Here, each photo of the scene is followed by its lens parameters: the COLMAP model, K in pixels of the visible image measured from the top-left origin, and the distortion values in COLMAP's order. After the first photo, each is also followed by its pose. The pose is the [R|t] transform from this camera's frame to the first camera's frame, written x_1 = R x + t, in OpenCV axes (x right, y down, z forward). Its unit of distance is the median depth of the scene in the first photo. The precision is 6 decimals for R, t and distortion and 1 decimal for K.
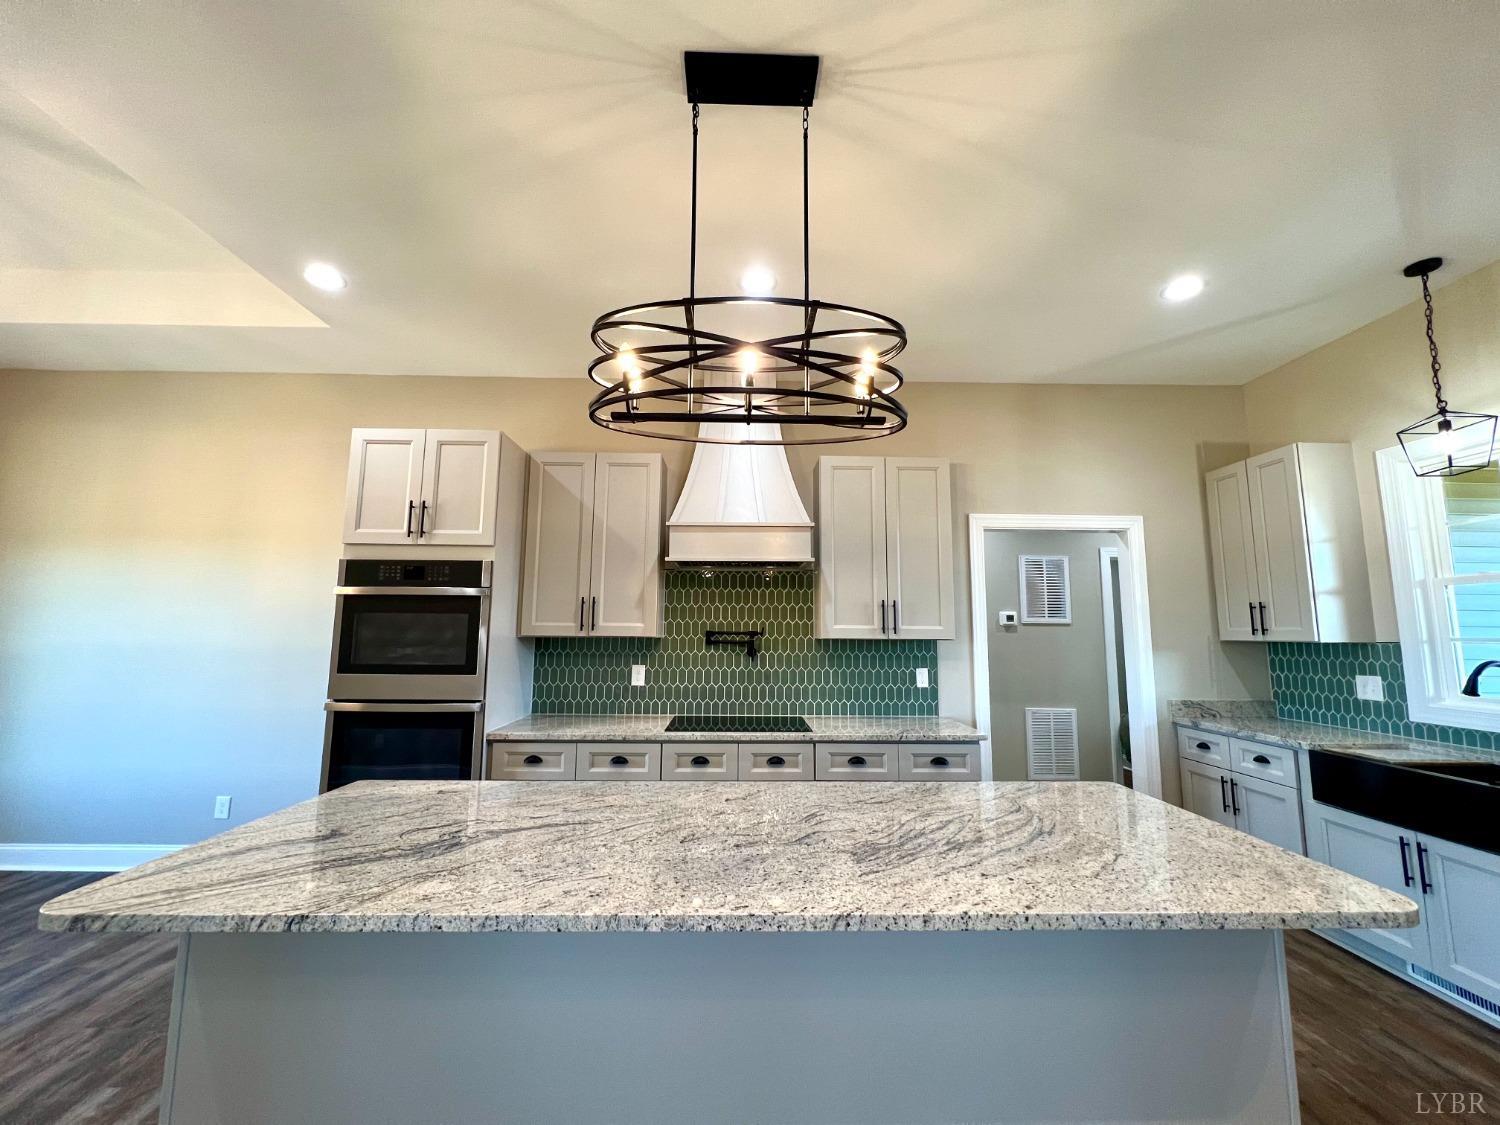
lens RADIAL K [[598.5, 0, 747.4], [0, 598.5, 559.3], [0, 0, 1]] dist [-0.003416, 0.000183]
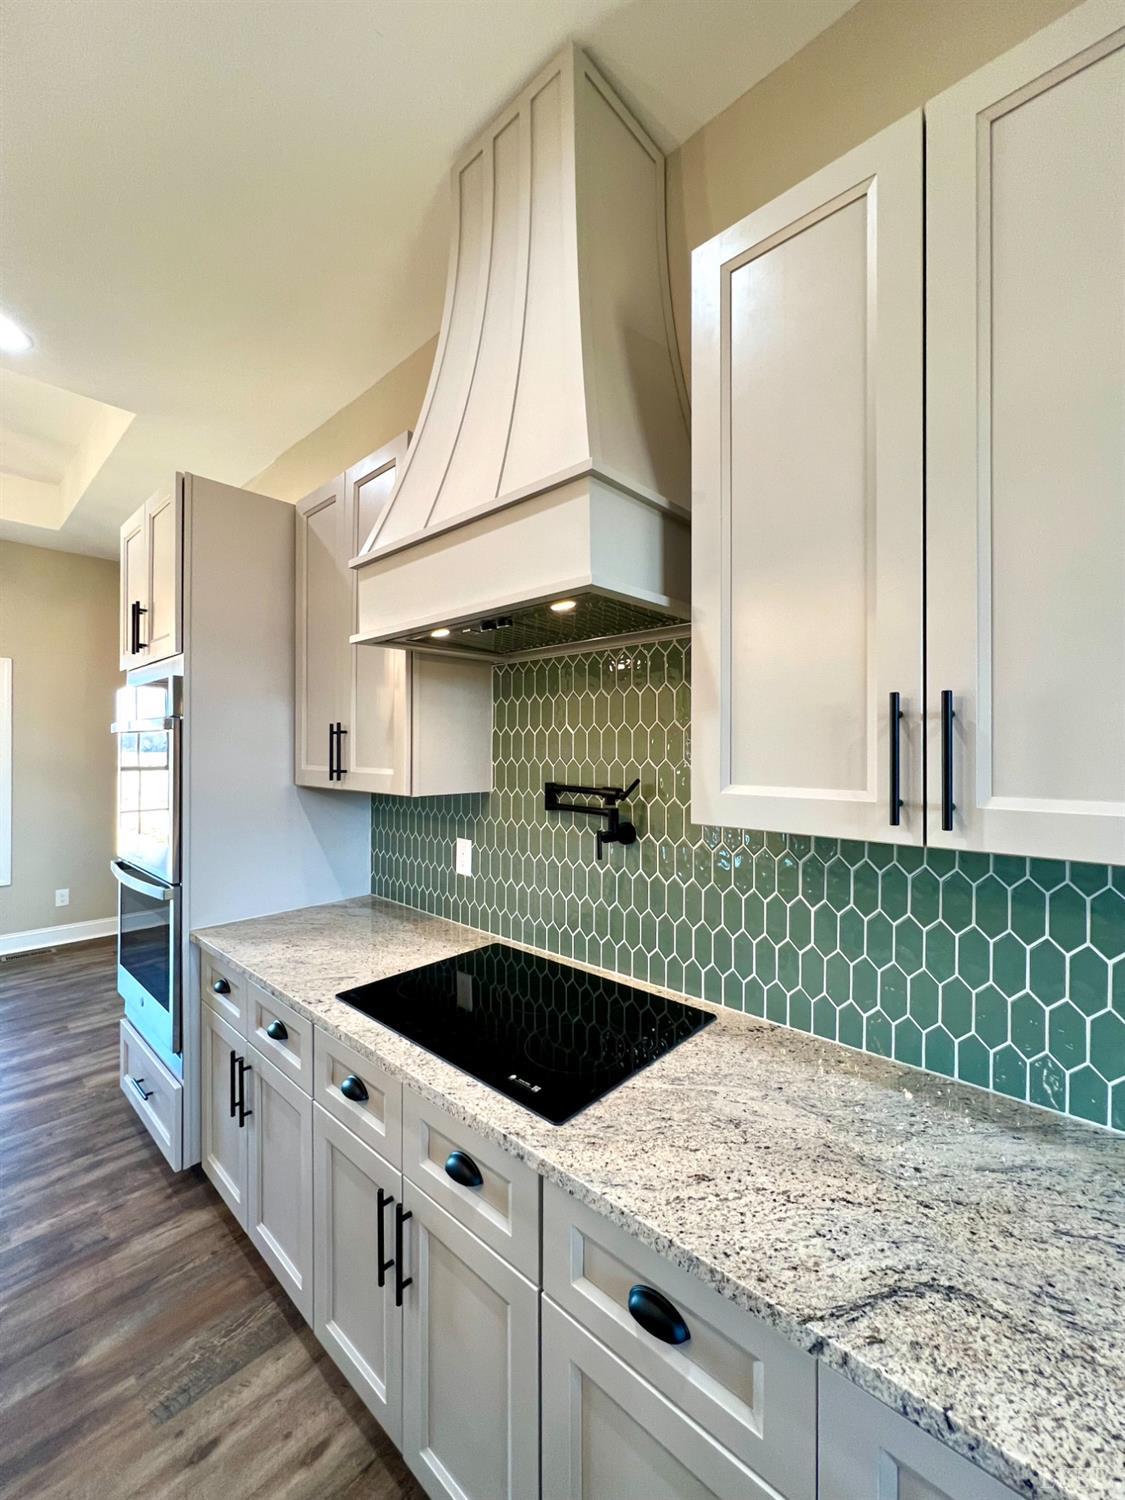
lens RADIAL K [[606.1, 0, 562.5], [0, 606.1, 750.0], [0, 0, 1]] dist [-0.001744, -0.000054]
pose [[0.727524, -0.004116, -0.686070, 0.336630], [0.084572, 0.992894, 0.083725, 0.065443], [0.680850, -0.118934, 0.722702, 0.803968]]
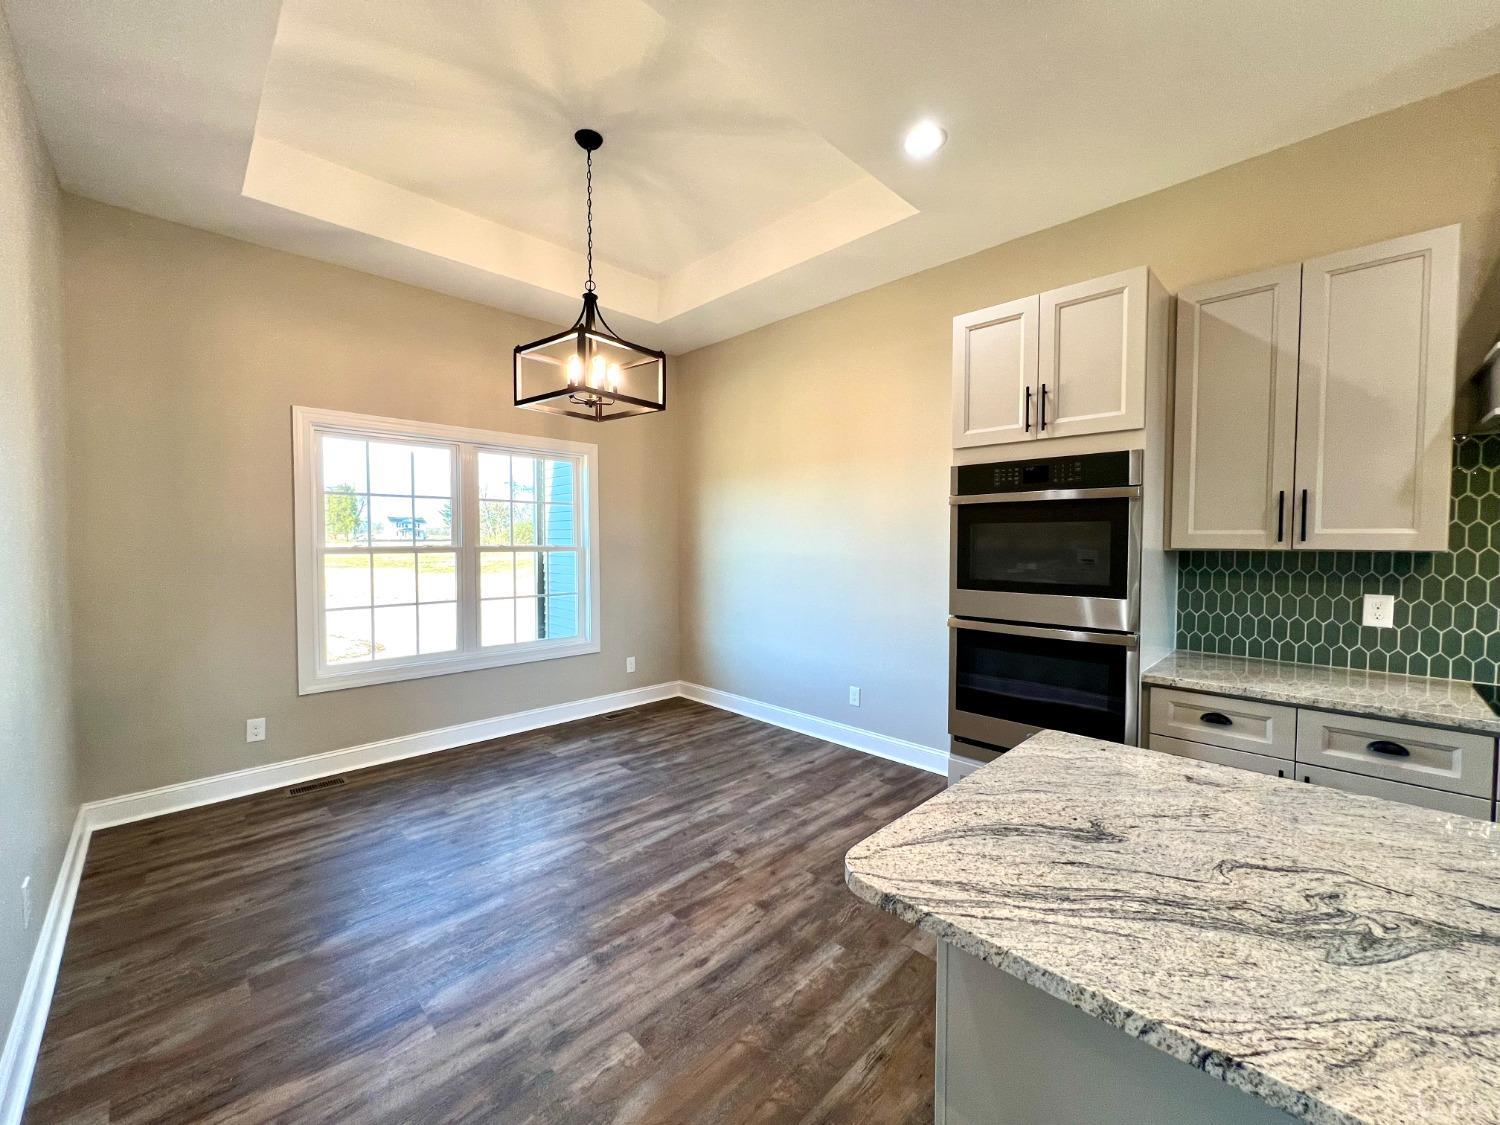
lens RADIAL K [[598.5, 0, 747.4], [0, 598.5, 559.3], [0, 0, 1]] dist [-0.003416, 0.000183]
pose [[0.692142, 0.016729, -0.721568, -0.230895], [0.094411, 0.989043, 0.113491, 0.007034], [0.715560, -0.146675, 0.682979, 0.123700]]
